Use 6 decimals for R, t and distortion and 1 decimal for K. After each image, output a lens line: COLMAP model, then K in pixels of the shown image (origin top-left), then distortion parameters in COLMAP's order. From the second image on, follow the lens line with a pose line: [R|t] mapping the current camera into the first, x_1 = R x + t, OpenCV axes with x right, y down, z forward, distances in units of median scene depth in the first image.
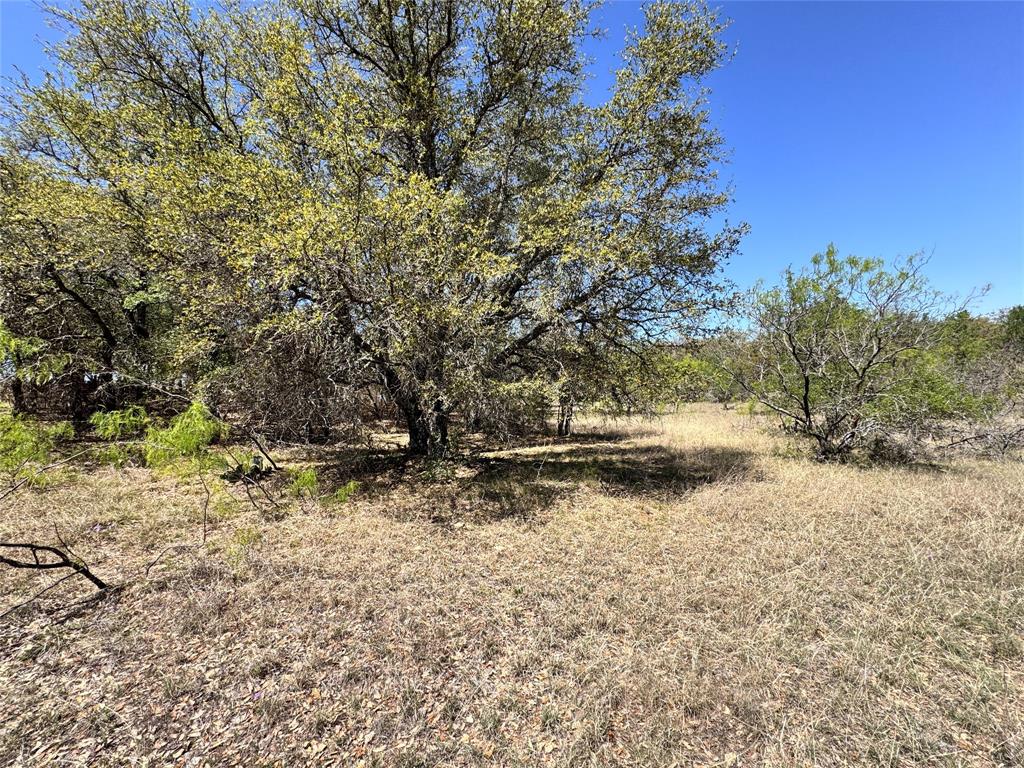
lens RADIAL K [[408.1, 0, 511.8], [0, 408.1, 379.9], [0, 0, 1]] dist [-0.003719, 0.000569]
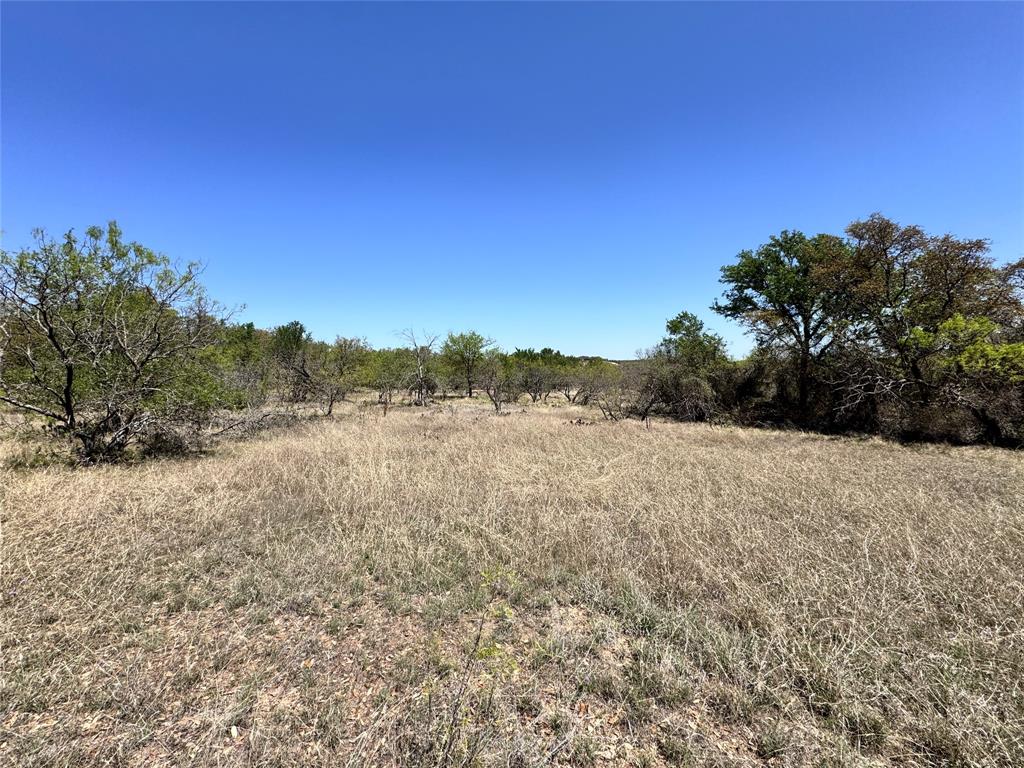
lens RADIAL K [[408.1, 0, 512.6], [0, 408.1, 379.3], [0, 0, 1]] dist [-0.003719, 0.000569]
pose [[0.162739, 0.036843, 0.985981, 0.069206], [-0.051466, 0.998259, -0.028807, -0.006167], [-0.985326, -0.046056, 0.164352, -0.057873]]
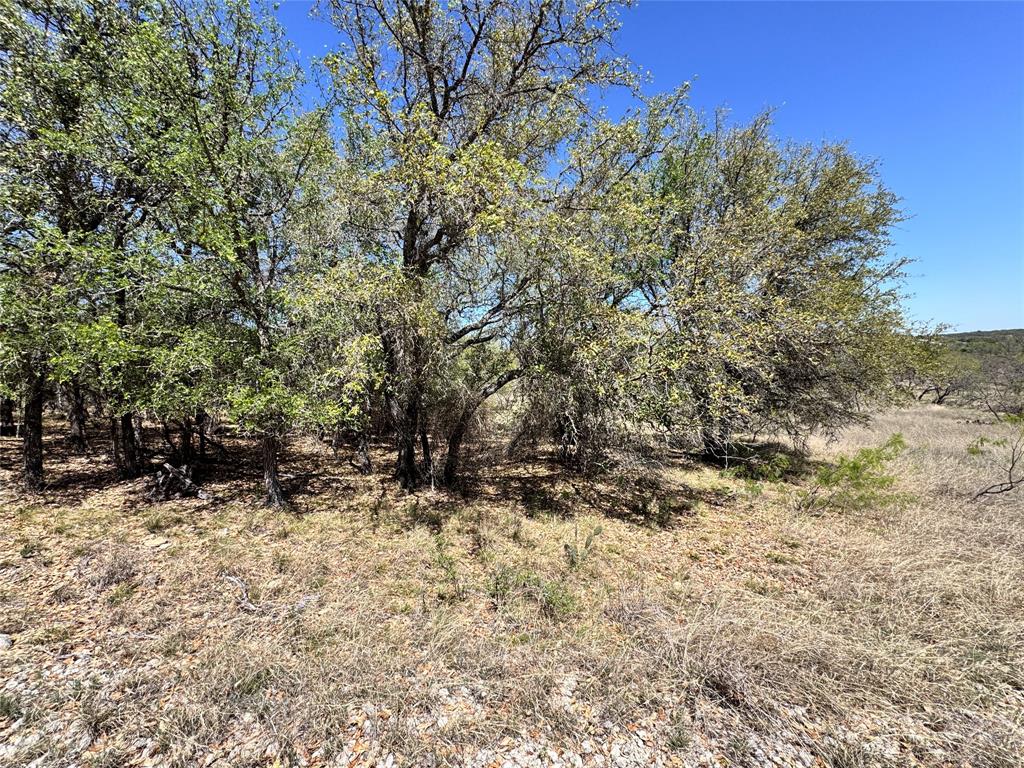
lens RADIAL K [[408.1, 0, 511.5], [0, 408.1, 382.3], [0, 0, 1]] dist [-0.003719, 0.000569]
pose [[0.649049, 0.001813, 0.760744, -2.881987], [-0.033210, 0.999111, 0.025953, -0.136098], [-0.760021, -0.042109, 0.648533, 0.910634]]
